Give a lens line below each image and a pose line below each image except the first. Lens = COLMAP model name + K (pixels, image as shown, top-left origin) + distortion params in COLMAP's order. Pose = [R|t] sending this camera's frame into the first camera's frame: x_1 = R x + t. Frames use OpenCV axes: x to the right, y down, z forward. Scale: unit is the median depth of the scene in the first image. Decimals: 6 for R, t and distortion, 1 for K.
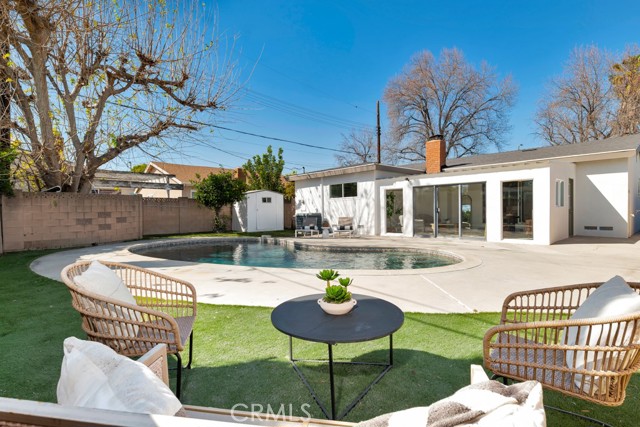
lens RADIAL K [[320.8, 0, 320.2], [0, 320.8, 207.1], [0, 0, 1]] dist [-0.000931, -0.000198]
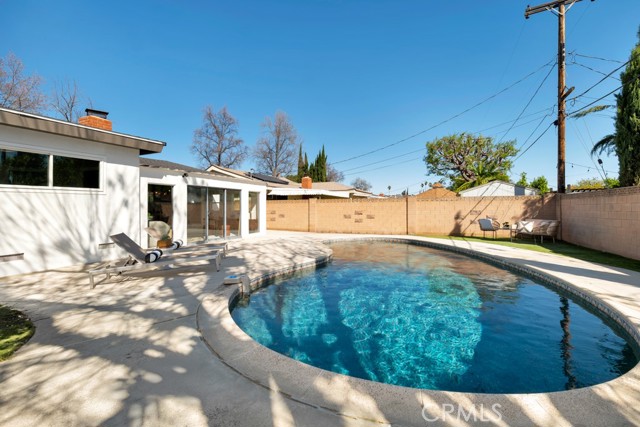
lens RADIAL K [[277.8, 0, 320.0], [0, 277.8, 211.4], [0, 0, 1]] dist [0.000527, 0.000077]
pose [[-0.382344, 0.002811, 0.924016, -0.467553], [0.002084, 0.999995, -0.002180, 0.005846], [-0.924018, 0.001092, -0.382348, 0.903232]]
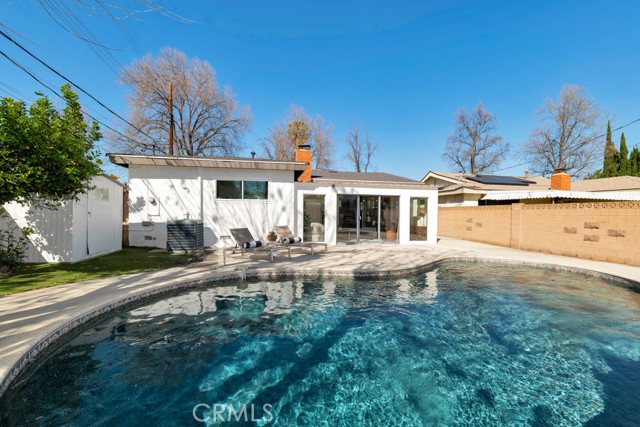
lens RADIAL K [[271.8, 0, 320.0], [0, 271.8, 213.5], [0, 0, 1]] dist [-0.000106, 0.000043]
pose [[0.526571, 0.016758, 0.849966, -0.424390], [-0.028629, 0.999588, -0.001972, 0.000111], [-0.849649, -0.023296, 0.526834, 0.567443]]
